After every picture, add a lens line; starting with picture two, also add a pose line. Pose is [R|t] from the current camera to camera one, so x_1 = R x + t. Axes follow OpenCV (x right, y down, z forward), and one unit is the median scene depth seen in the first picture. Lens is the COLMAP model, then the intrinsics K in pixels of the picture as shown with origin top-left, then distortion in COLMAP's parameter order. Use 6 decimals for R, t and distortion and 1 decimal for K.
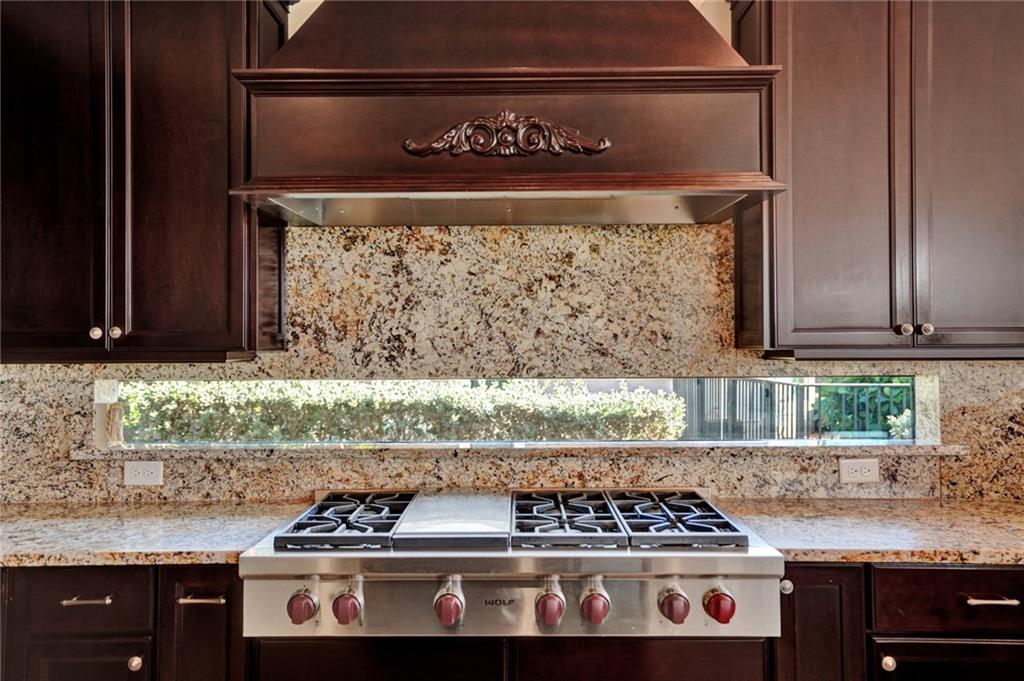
lens RADIAL K [[819.9, 0, 509.4], [0, 819.9, 325.7], [0, 0, 1]] dist [0.022941, 0.008923]
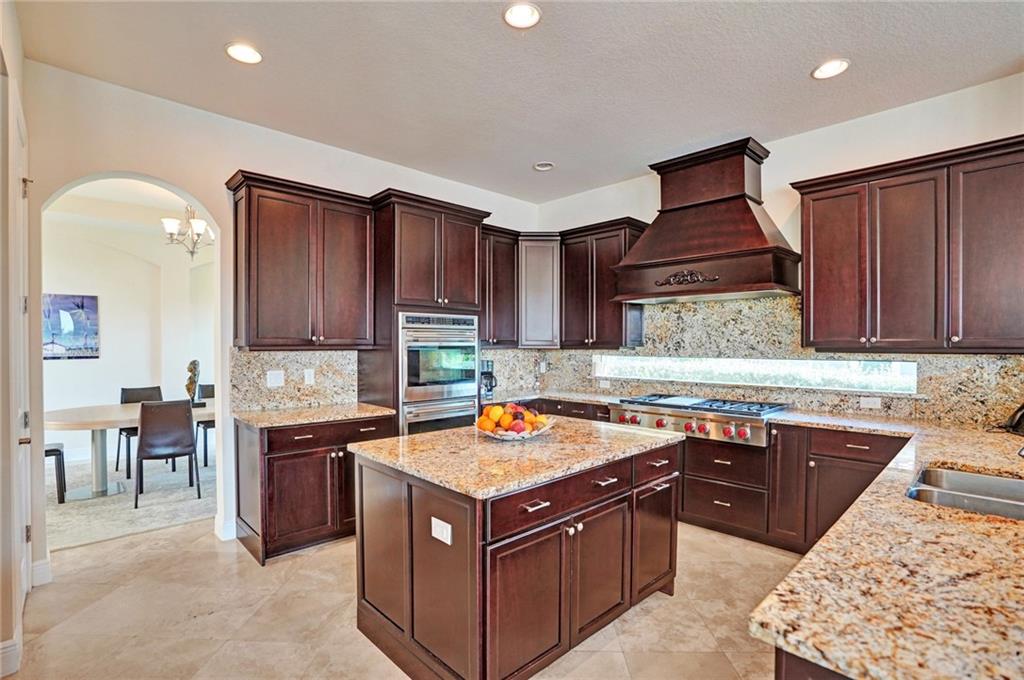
lens RADIAL K [[482.5, 0, 511.6], [0, 482.5, 343.3], [0, 0, 1]] dist [-0.041134, 0.000065]
pose [[0.698231, 0.005409, -0.715852, 0.652343], [0.009734, 0.999807, 0.017049, -0.016072], [0.715807, -0.018872, 0.698043, -0.576283]]
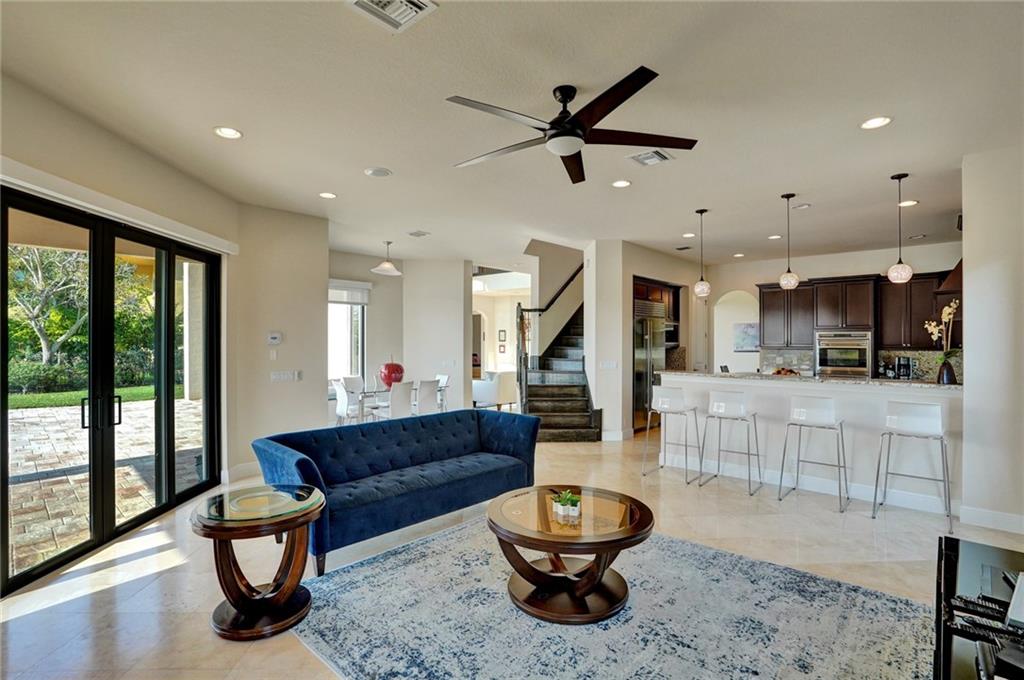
lens RADIAL K [[479.4, 0, 507.7], [0, 479.4, 339.1], [0, 0, 1]] dist [-0.075751, 0.033044]
pose [[-0.670345, 0.001121, -0.742049, 3.069707], [0.017744, 0.999737, -0.014518, -0.035908], [0.741838, -0.022899, -0.670188, 0.760277]]
